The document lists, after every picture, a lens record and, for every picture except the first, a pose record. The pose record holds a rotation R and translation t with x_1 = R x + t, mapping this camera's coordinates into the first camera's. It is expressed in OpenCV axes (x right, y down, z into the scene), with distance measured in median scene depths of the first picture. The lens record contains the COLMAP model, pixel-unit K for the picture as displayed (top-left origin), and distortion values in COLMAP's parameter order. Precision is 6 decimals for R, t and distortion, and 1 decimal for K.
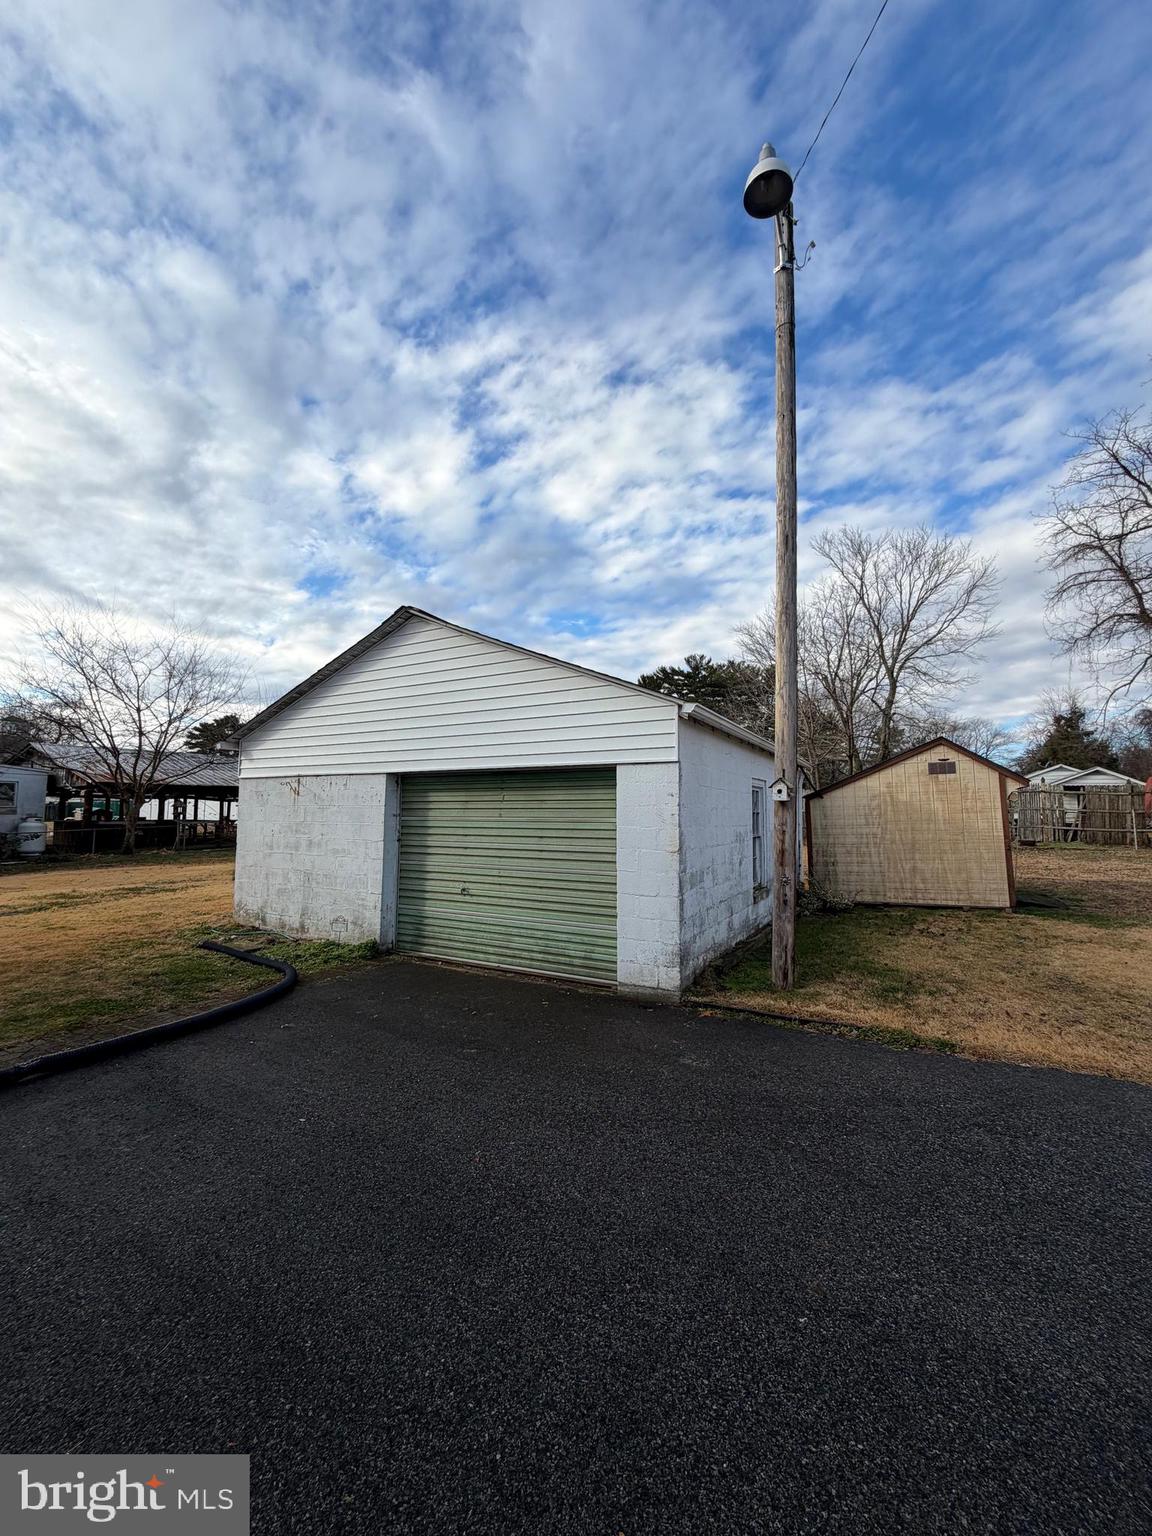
lens RADIAL K [[600.3, 0, 574.8], [0, 600.3, 768.6], [0, 0, 1]] dist [-0.000020, -0.000012]
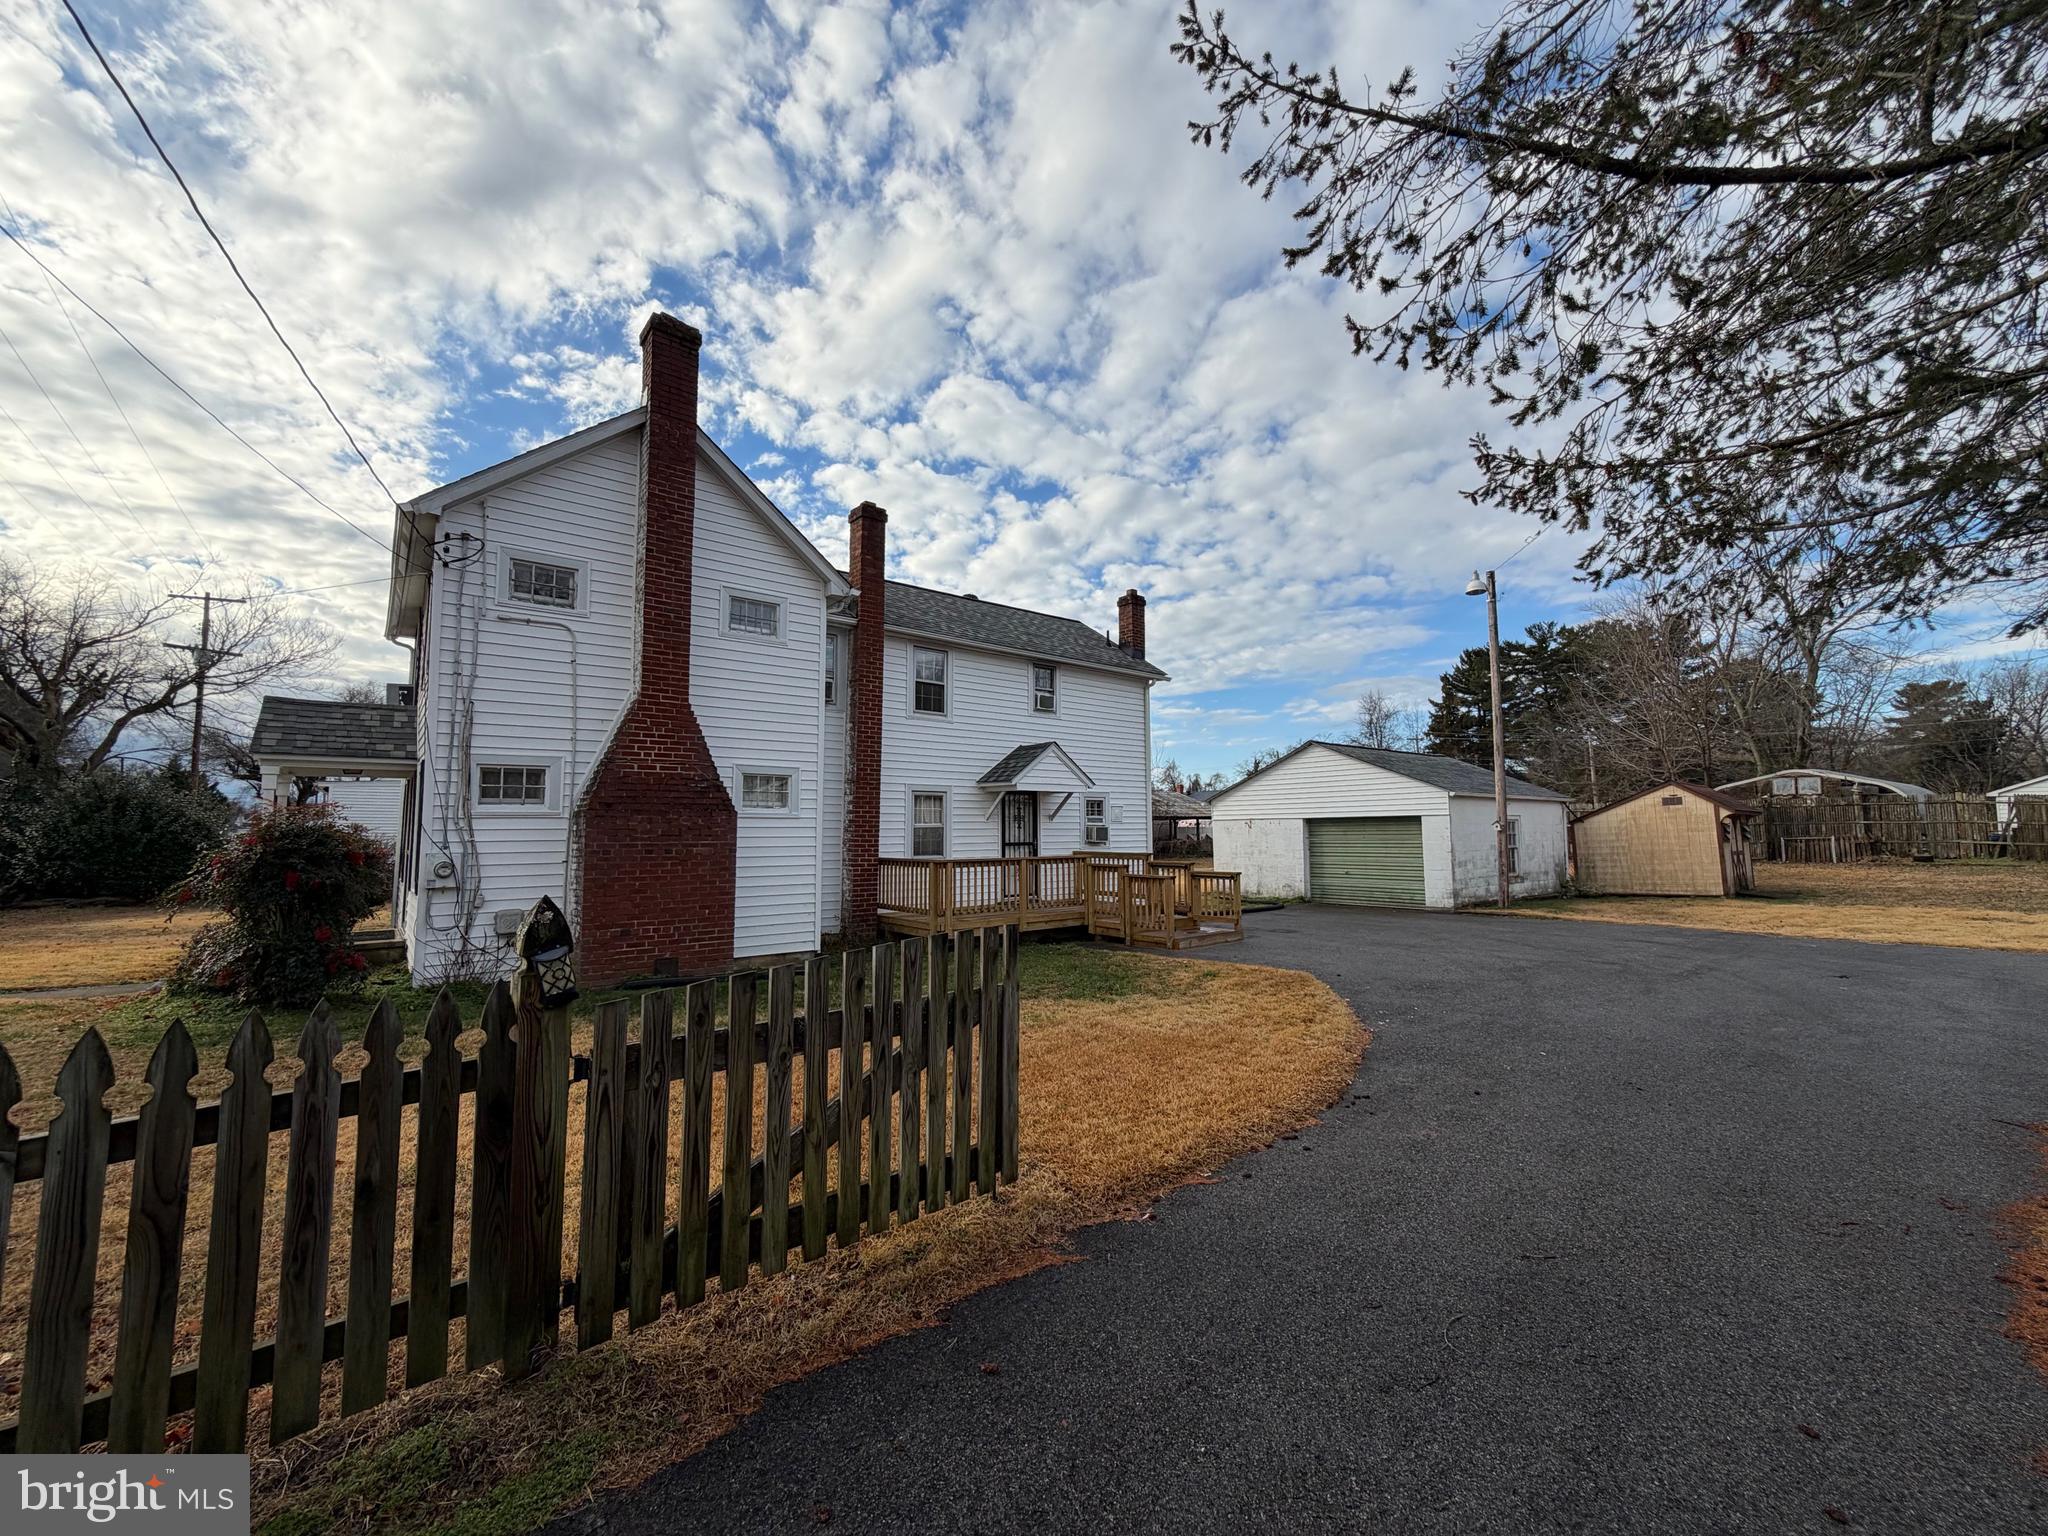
lens RADIAL K [[800.4, 0, 1023.7], [0, 800.4, 773.1], [0, 0, 1]] dist [-0.000020, -0.000012]
pose [[0.917264, -0.044223, -0.395816, -0.063214], [0.044241, 0.998980, -0.009088, -0.121420], [0.395814, -0.009175, 0.918285, -1.421398]]
